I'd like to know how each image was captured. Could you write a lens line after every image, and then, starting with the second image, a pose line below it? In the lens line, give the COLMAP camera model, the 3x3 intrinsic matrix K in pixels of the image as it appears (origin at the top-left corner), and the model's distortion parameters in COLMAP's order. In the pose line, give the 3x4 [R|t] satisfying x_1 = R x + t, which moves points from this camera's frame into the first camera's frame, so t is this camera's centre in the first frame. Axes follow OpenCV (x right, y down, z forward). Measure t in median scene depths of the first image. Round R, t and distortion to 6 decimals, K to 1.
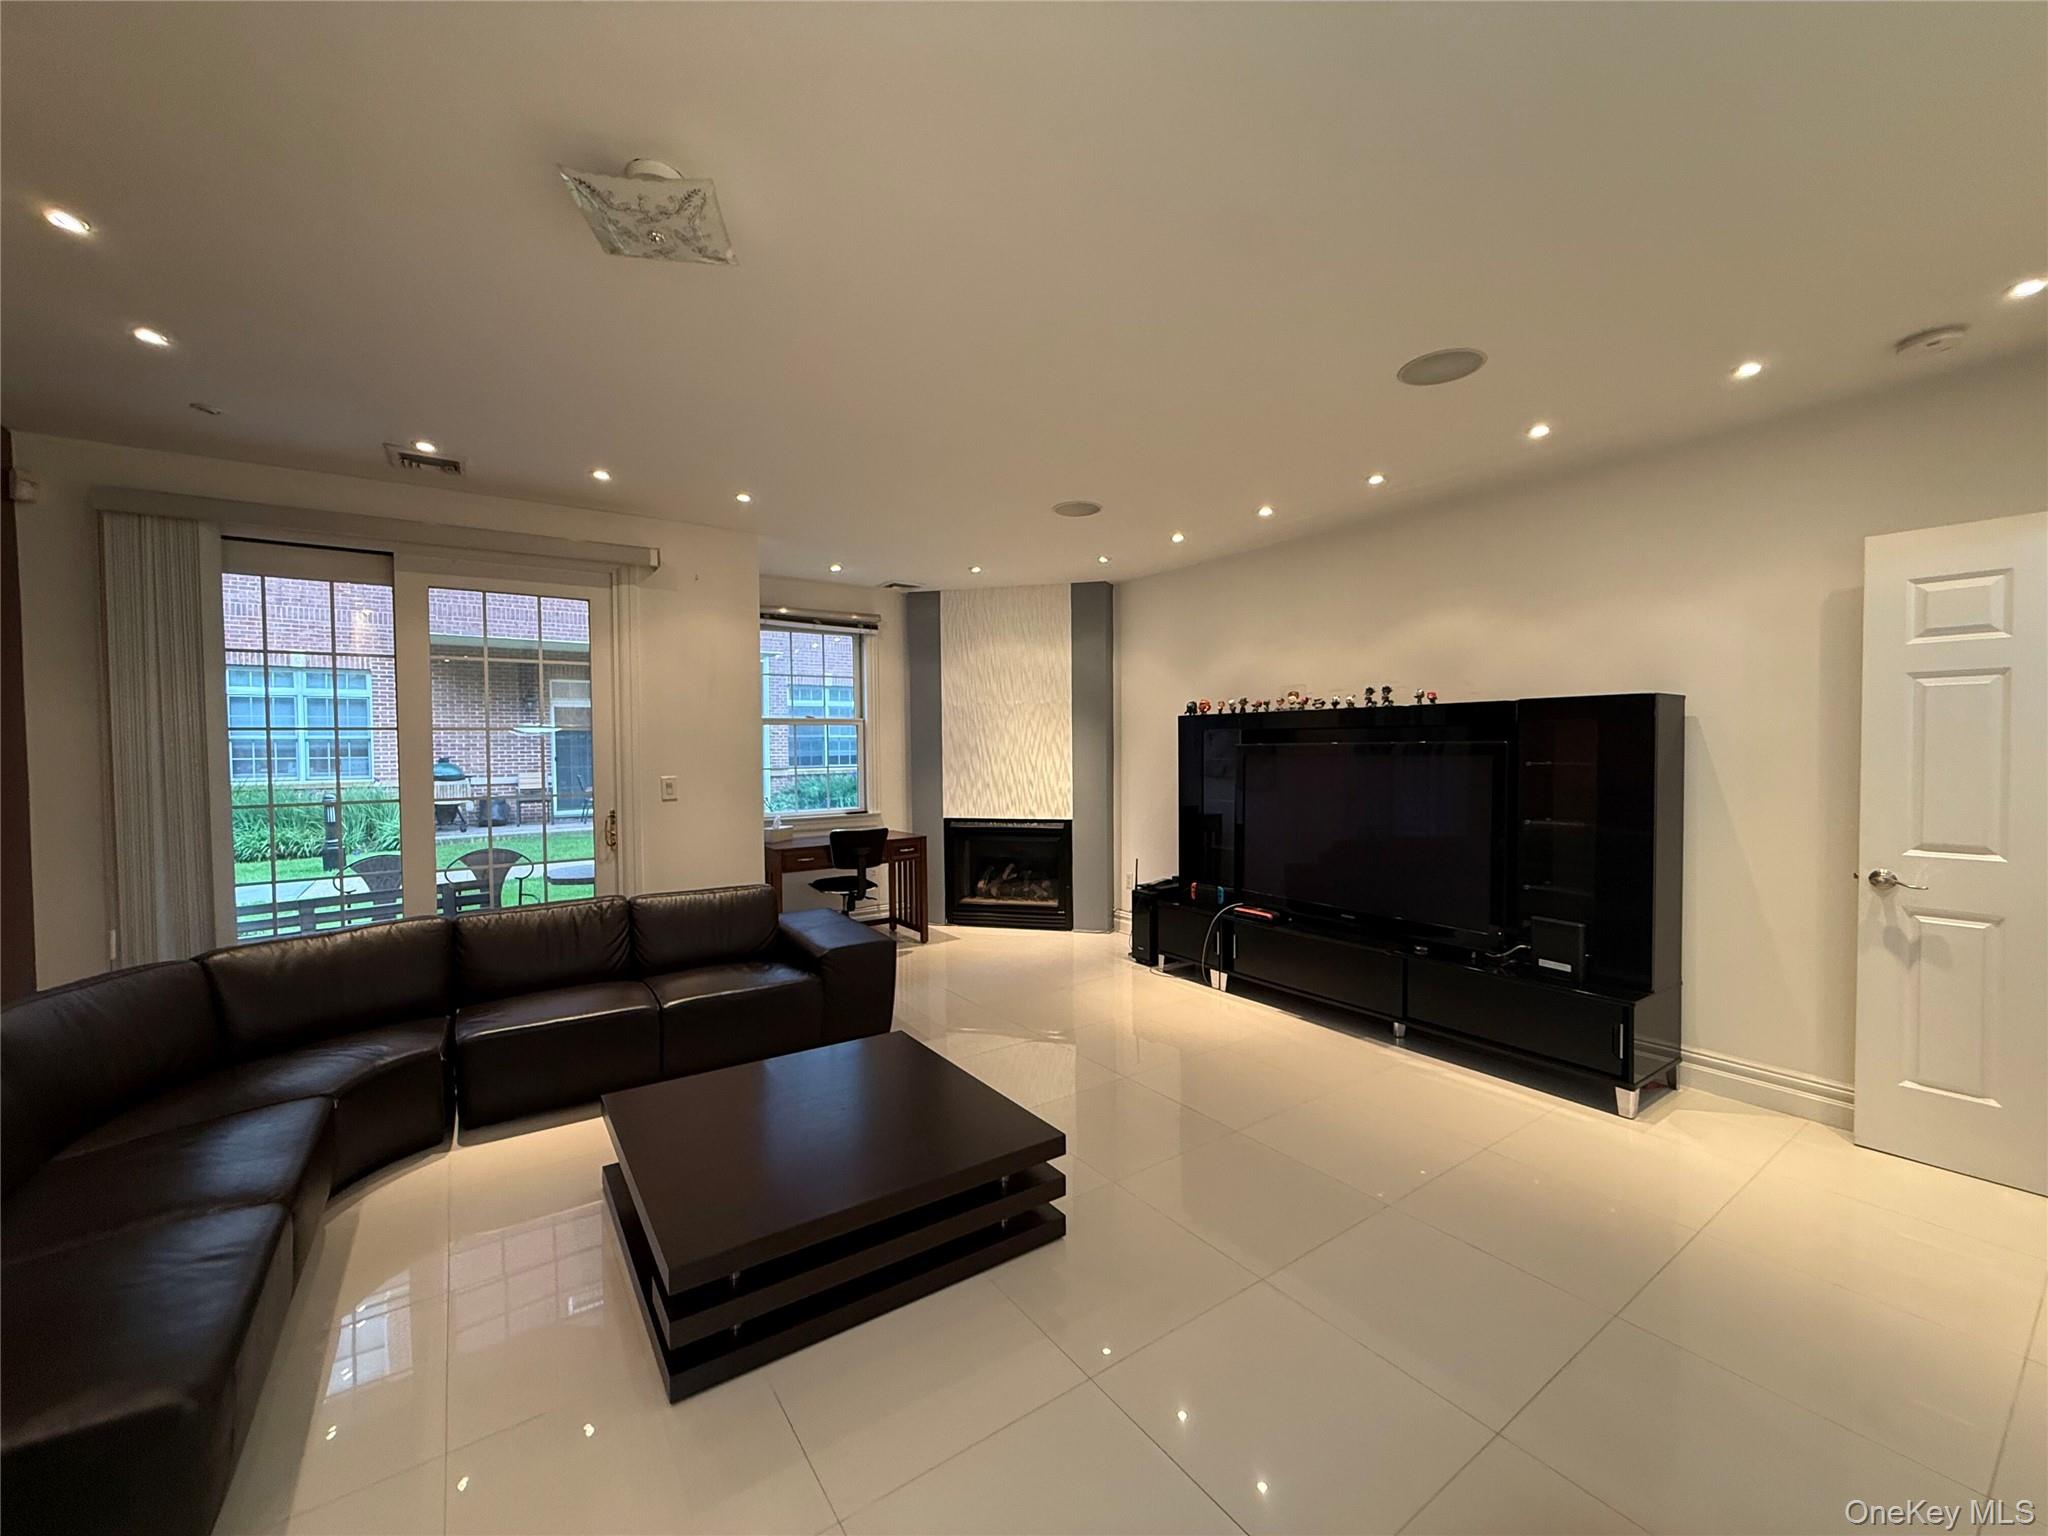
lens RADIAL K [[816.8, 0, 1022.5], [0, 816.8, 761.3], [0, 0, 1]] dist [0.003261, 0.000563]
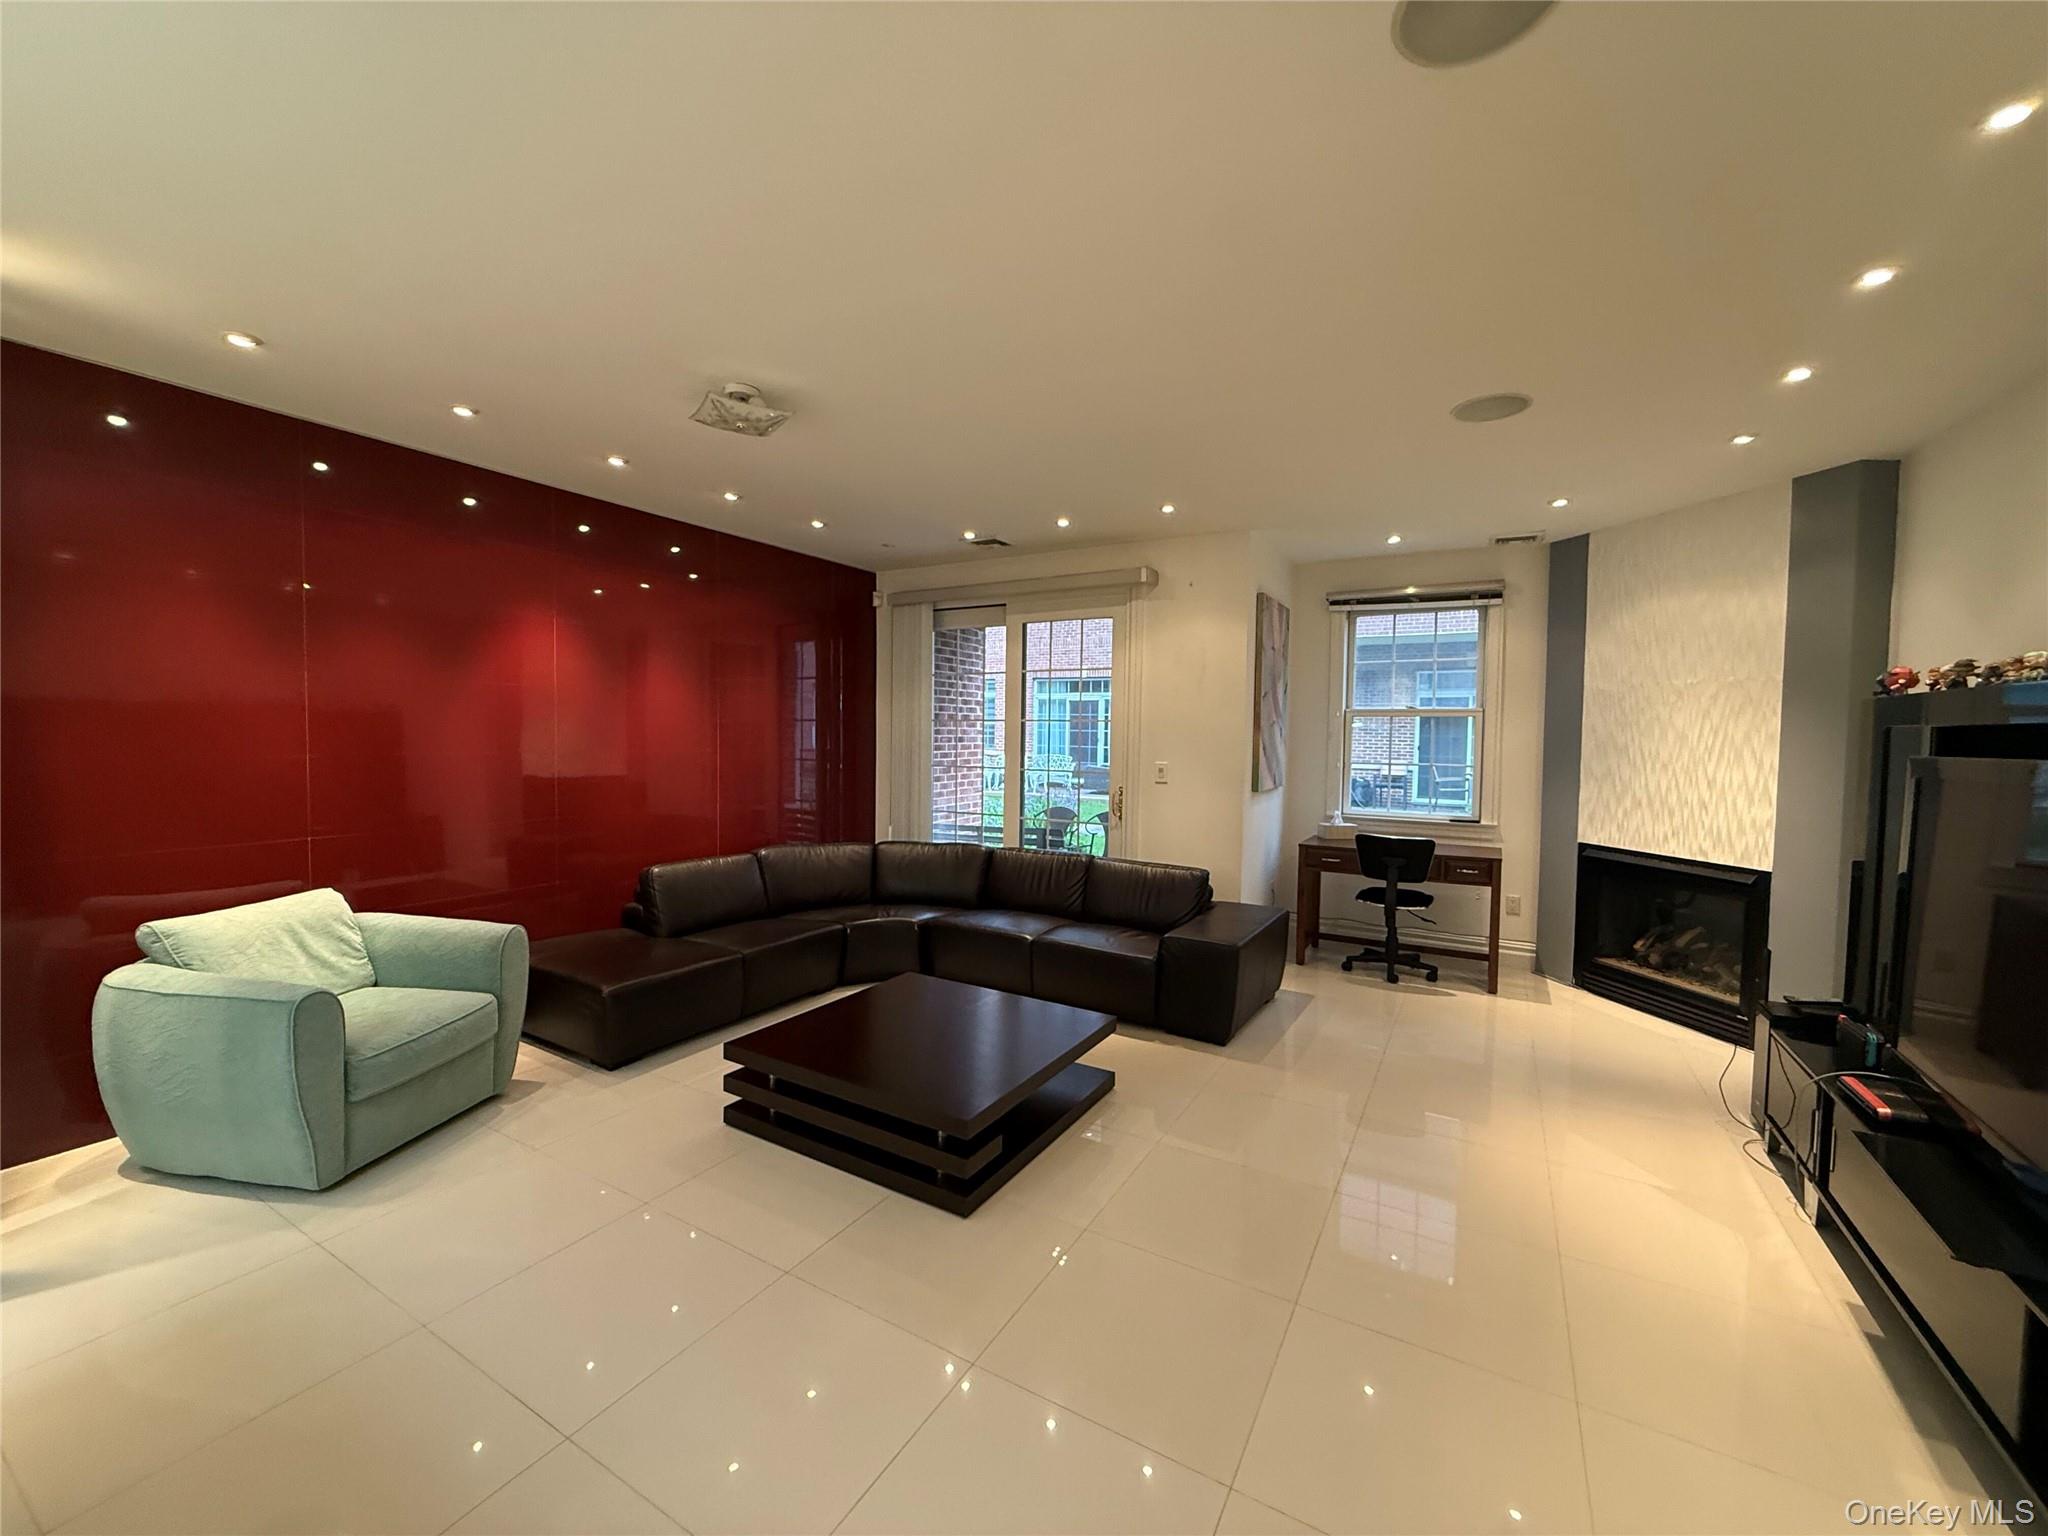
lens RADIAL K [[816.8, 0, 1018.8], [0, 816.8, 767.9], [0, 0, 1]] dist [0.003261, 0.000563]
pose [[0.420692, 0.056288, -0.905456, 0.368698], [-0.037339, 0.998302, 0.044712, -0.012103], [0.906435, 0.014999, 0.422080, 0.232693]]
